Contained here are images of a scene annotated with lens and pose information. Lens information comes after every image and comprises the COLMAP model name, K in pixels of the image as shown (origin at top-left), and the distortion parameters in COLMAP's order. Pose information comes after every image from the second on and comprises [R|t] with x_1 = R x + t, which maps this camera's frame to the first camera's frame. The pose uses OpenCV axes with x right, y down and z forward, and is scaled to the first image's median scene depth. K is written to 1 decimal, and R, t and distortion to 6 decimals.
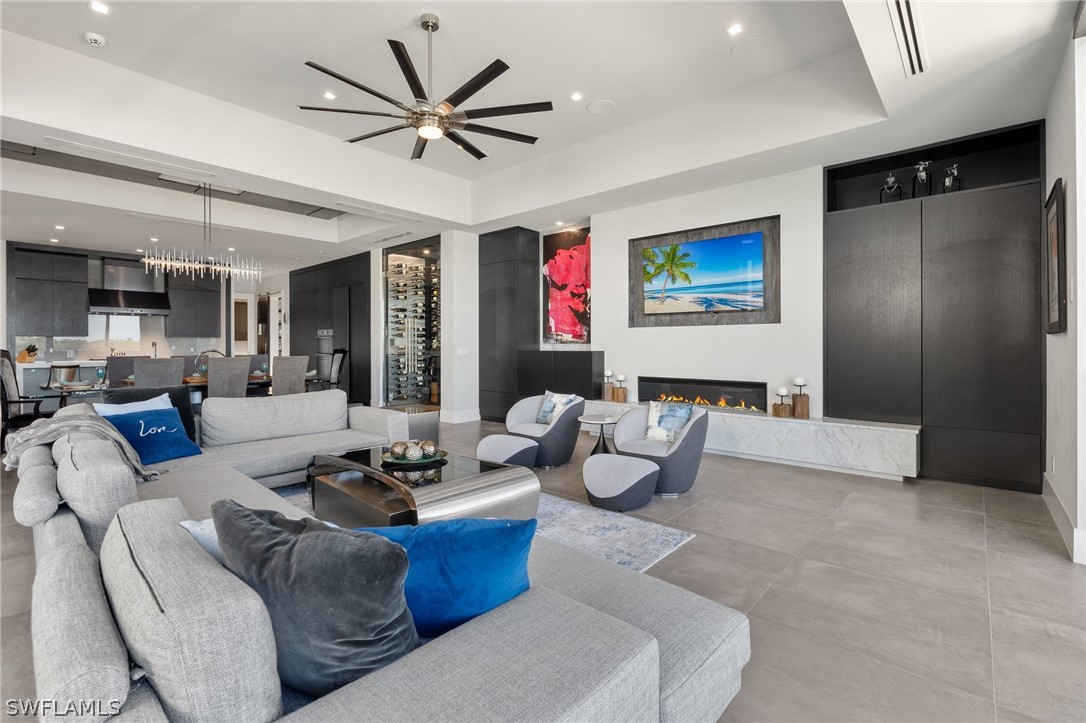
lens RADIAL K [[482.8, 0, 540.1], [0, 482.8, 343.5], [0, 0, 1]] dist [0.000254, 0.000046]
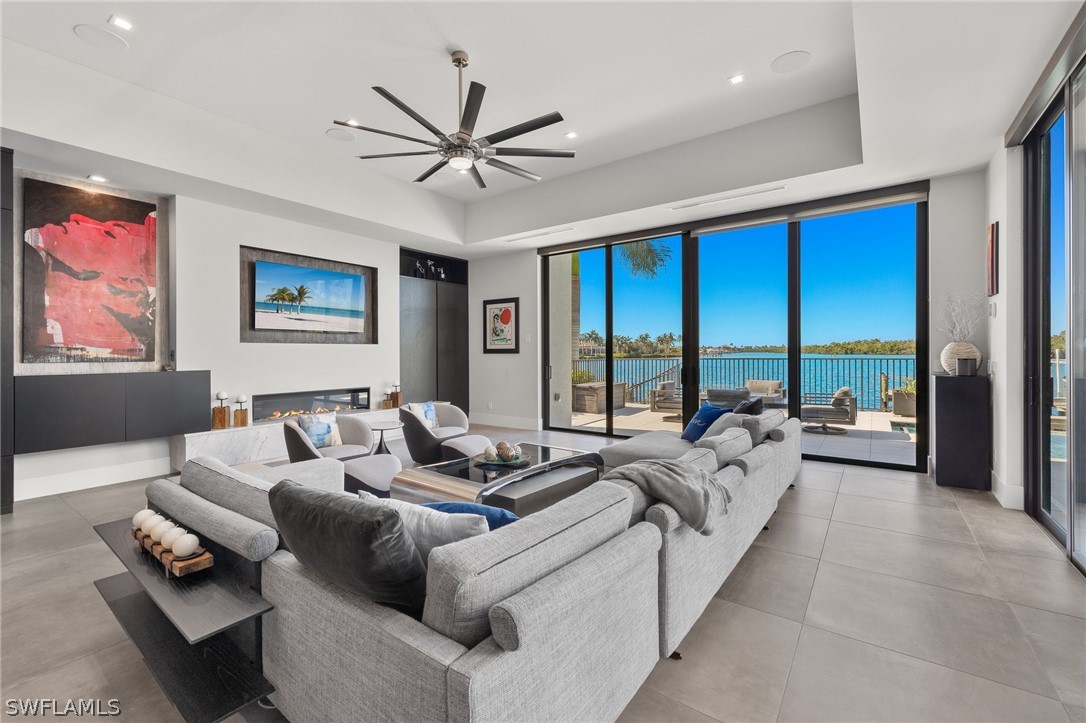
lens RADIAL K [[461.9, 0, 540.5], [0, 461.9, 355.7], [0, 0, 1]] dist [-0.001272, 0.000110]
pose [[-0.095040, -0.000181, 0.995473, -0.689276], [0.008103, 0.999967, 0.000955, -0.004645], [-0.995440, 0.008158, -0.095035, 0.498184]]
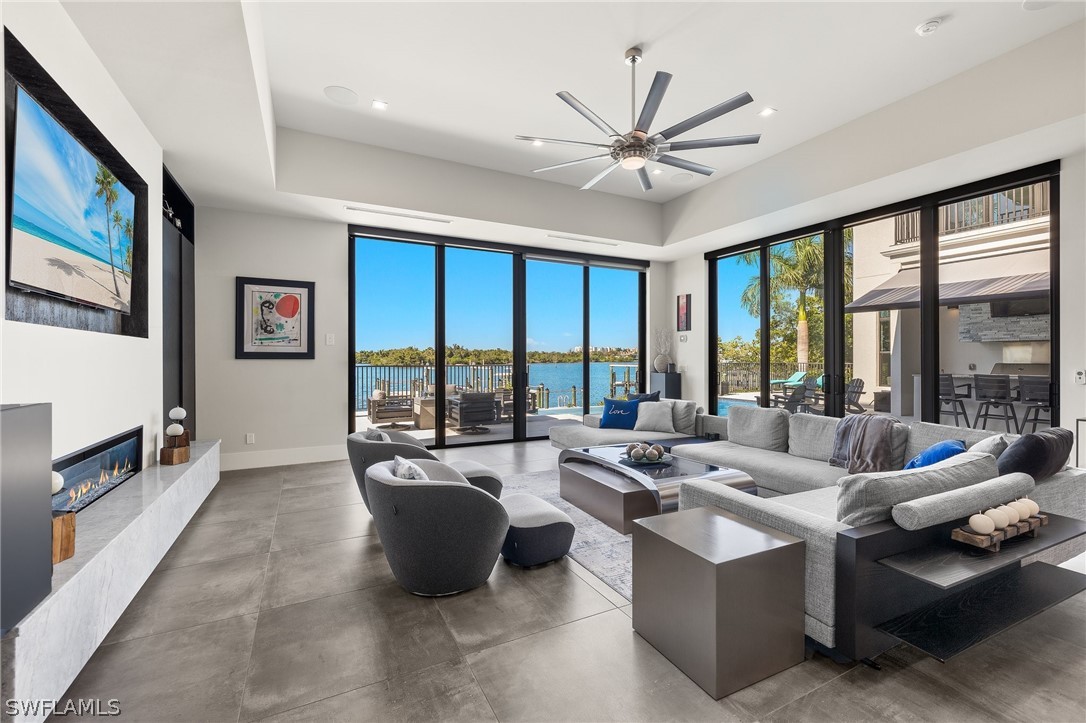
lens RADIAL K [[461.9, 0, 540.5], [0, 461.9, 355.7], [0, 0, 1]] dist [-0.001272, 0.000110]
pose [[-0.932192, 0.007726, 0.361883, -0.216113], [0.004236, 0.999937, -0.010437, -0.005649], [-0.361941, -0.008196, -0.932165, 1.084085]]
